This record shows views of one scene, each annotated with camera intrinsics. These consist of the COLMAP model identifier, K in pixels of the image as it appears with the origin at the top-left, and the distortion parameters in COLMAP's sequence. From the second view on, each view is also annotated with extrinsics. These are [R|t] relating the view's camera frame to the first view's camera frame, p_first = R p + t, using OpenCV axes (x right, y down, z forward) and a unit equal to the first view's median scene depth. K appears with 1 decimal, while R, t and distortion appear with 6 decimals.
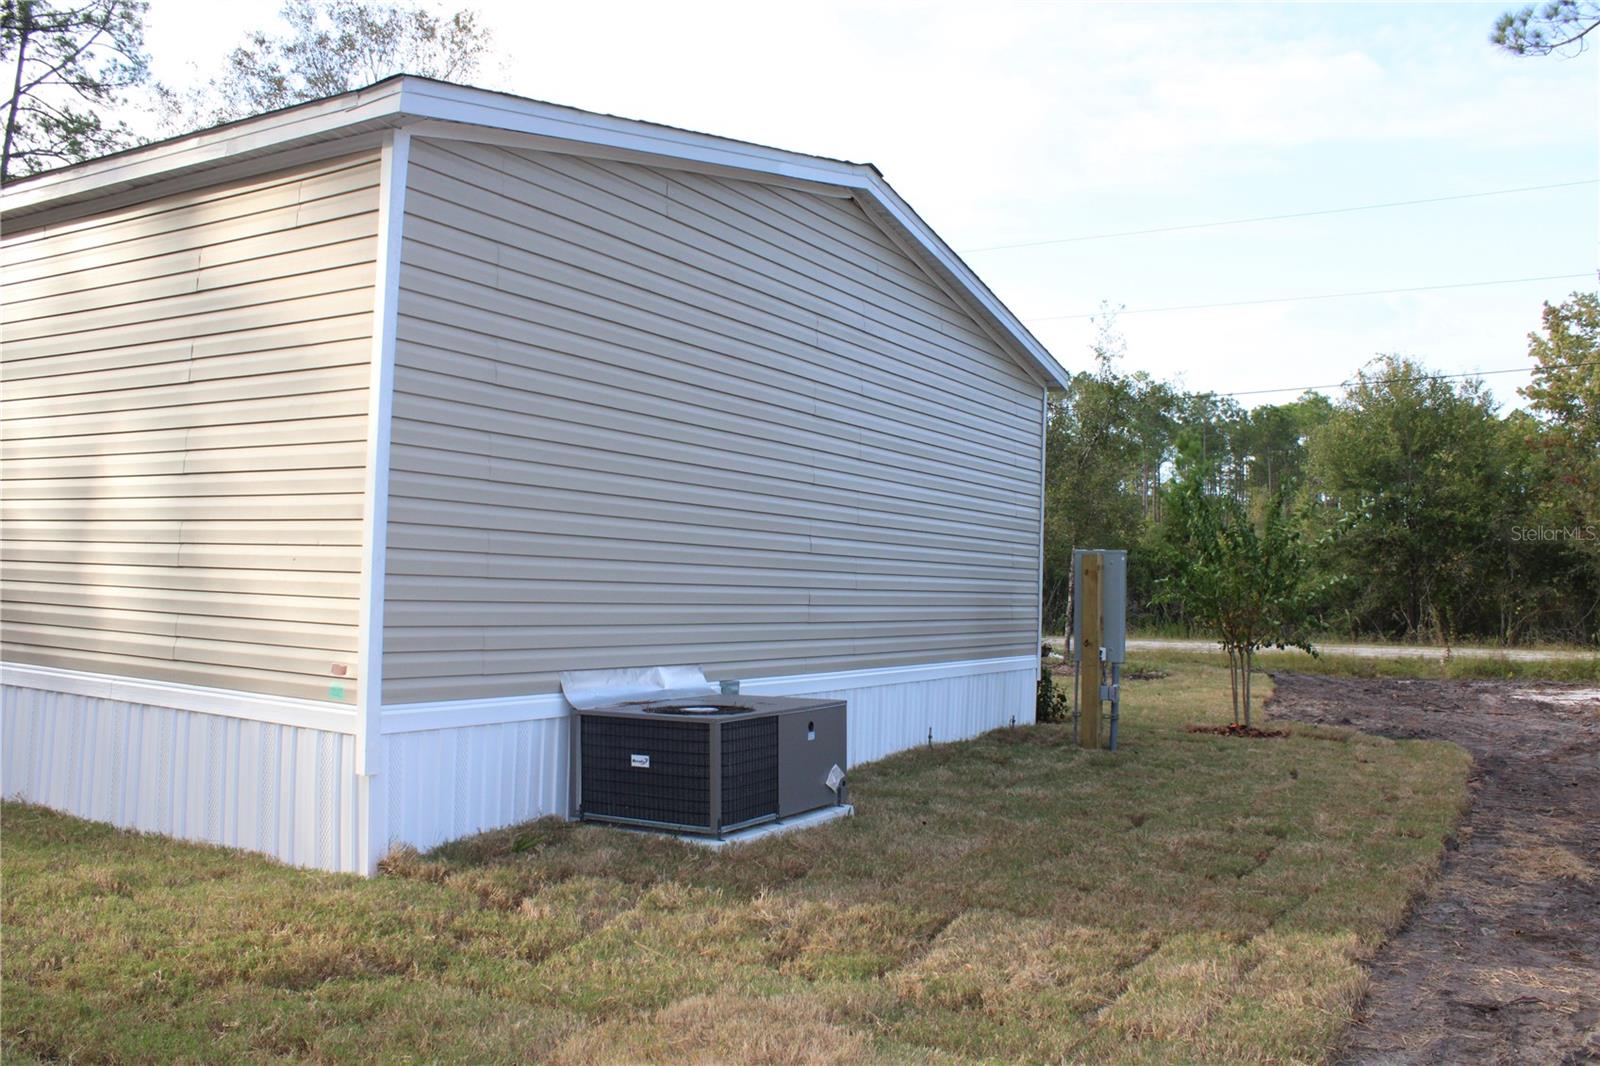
lens RADIAL K [[1330.0, 0, 801.3], [0, 1330.0, 532.7], [0, 0, 1]] dist [-0.163751, 0.144675]
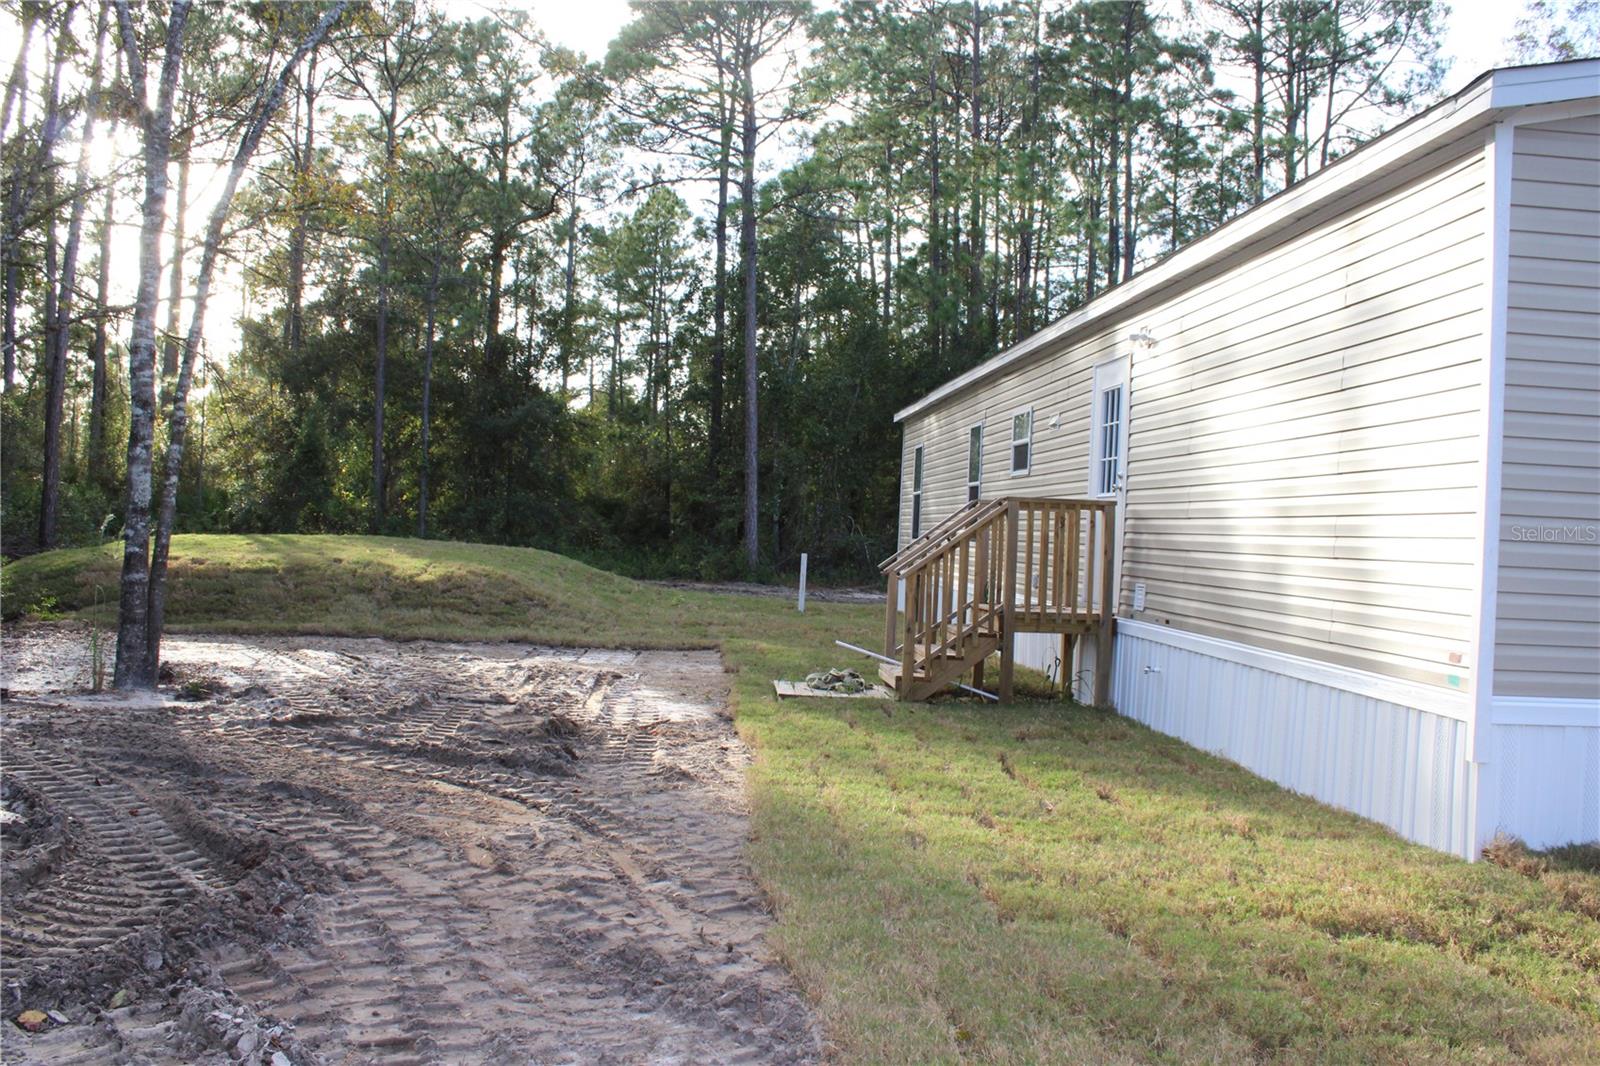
lens RADIAL K [[1330.0, 0, 791.1], [0, 1330.0, 538.4], [0, 0, 1]] dist [-0.163751, 0.144675]
pose [[0.562813, -0.001341, -0.826583, 0.193589], [0.006940, 0.999971, 0.003103, 0.003274], [0.826555, -0.007483, 0.562806, -0.010962]]
